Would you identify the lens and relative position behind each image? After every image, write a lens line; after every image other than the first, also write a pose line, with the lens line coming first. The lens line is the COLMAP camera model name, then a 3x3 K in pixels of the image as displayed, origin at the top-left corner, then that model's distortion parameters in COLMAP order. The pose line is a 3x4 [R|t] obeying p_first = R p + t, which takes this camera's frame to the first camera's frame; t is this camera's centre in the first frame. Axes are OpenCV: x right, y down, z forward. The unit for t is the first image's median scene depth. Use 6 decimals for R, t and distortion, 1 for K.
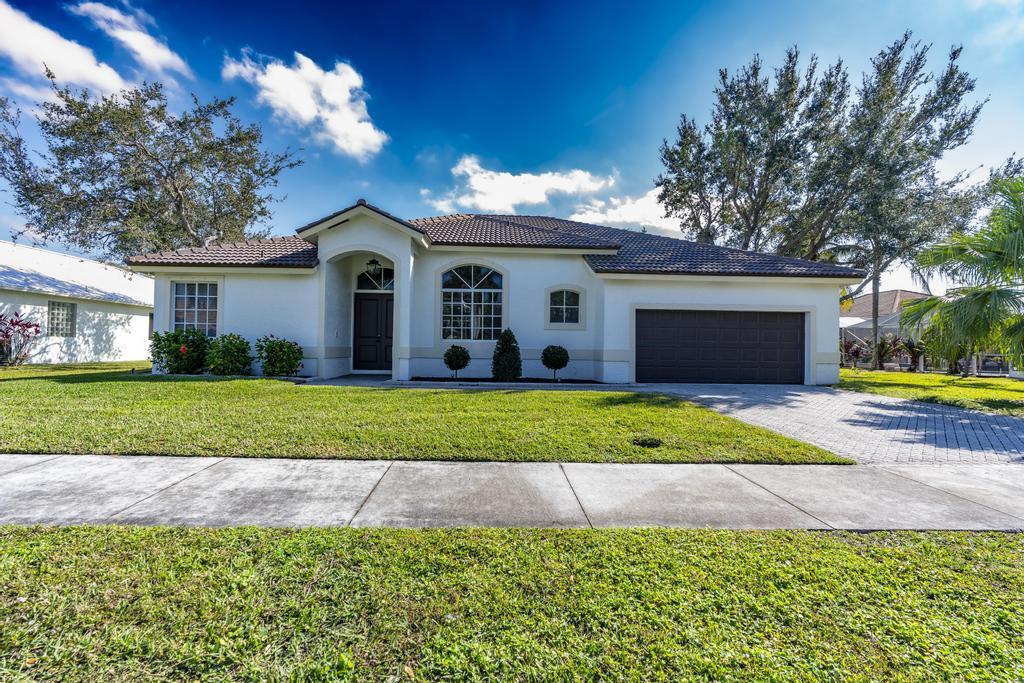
lens RADIAL K [[455.8, 0, 512.0], [0, 455.8, 341.5], [0, 0, 1]] dist [-0.003444, -0.000114]
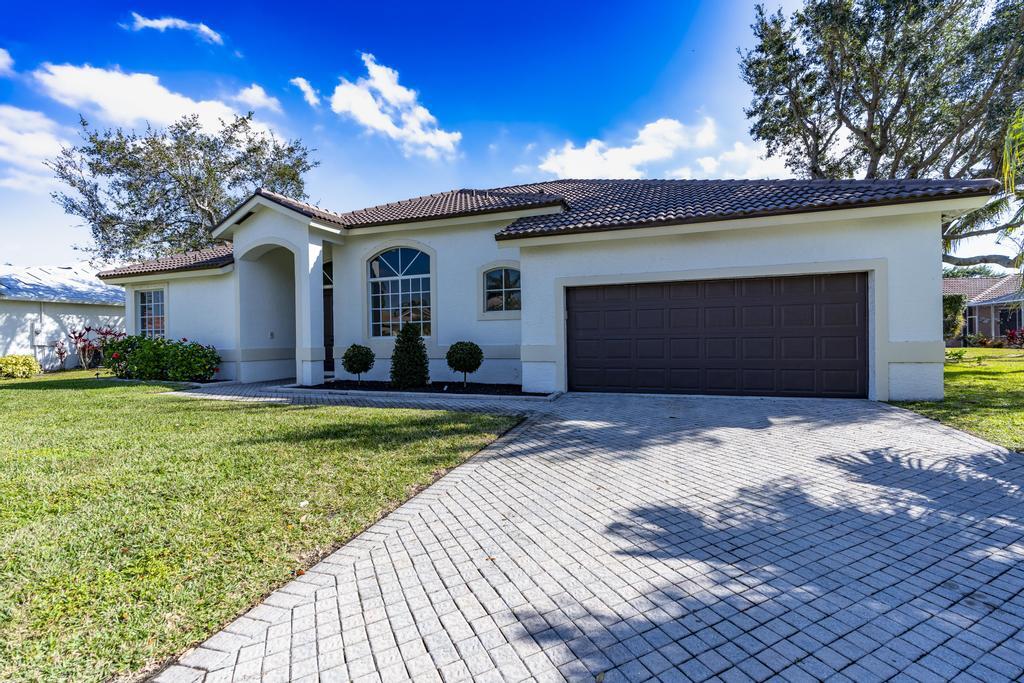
lens RADIAL K [[462.7, 0, 502.3], [0, 462.7, 339.1], [0, 0, 1]] dist [-0.001876, -0.000384]
pose [[0.927844, -0.028037, -0.371914, 0.428821], [0.033966, 0.999379, 0.009397, -0.000109], [0.371420, -0.021352, 0.928220, 0.287848]]
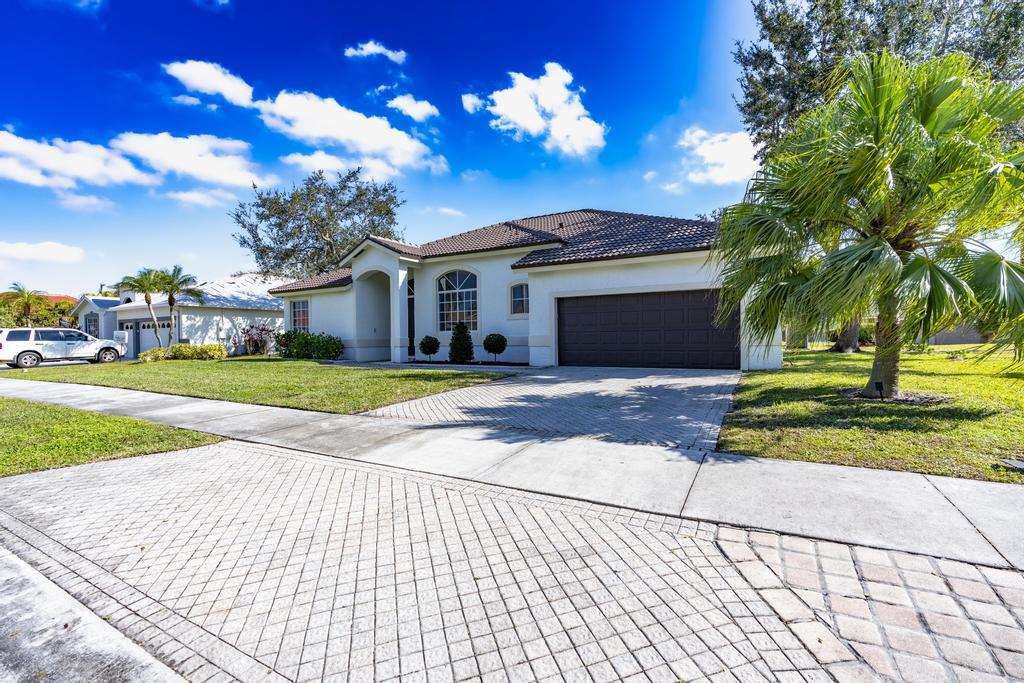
lens RADIAL K [[470.3, 0, 492.0], [0, 470.3, 338.2], [0, 0, 1]] dist [-0.000026, -0.000006]
pose [[0.837525, -0.025108, -0.545821, 0.723220], [0.031705, 0.999494, 0.002672, 0.016483], [0.545478, -0.019543, 0.837897, -0.019670]]
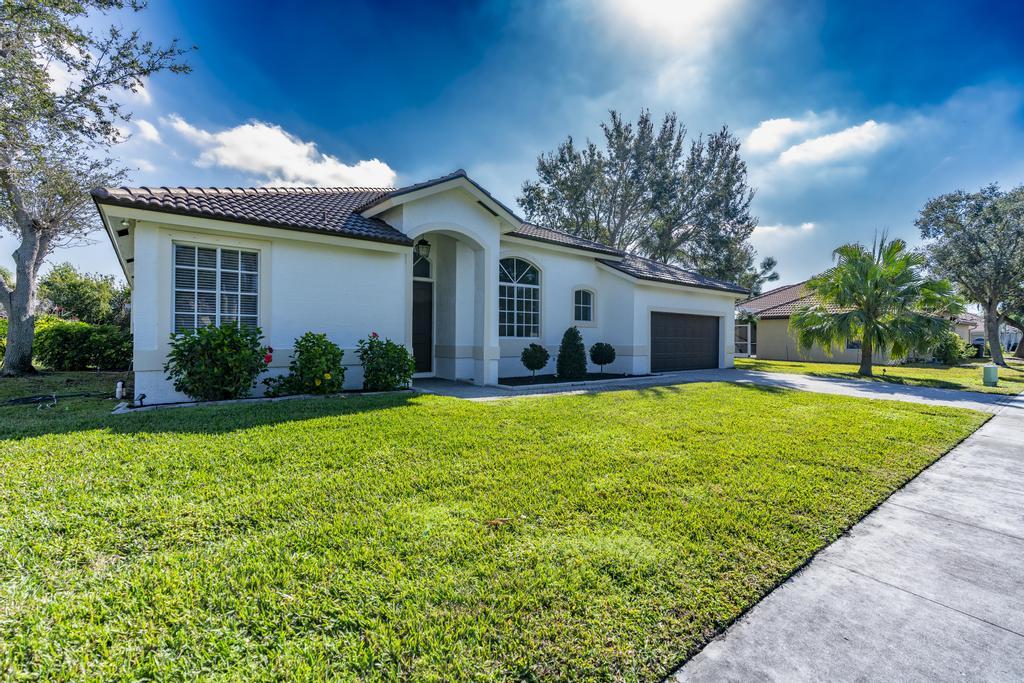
lens RADIAL K [[455.8, 0, 512.0], [0, 455.8, 341.5], [0, 0, 1]] dist [-0.003444, -0.000114]
pose [[0.805862, -0.010442, 0.592012, -0.693014], [-0.005625, 0.999664, 0.025289, -0.019091], [-0.592077, -0.023709, 0.805533, 0.249934]]
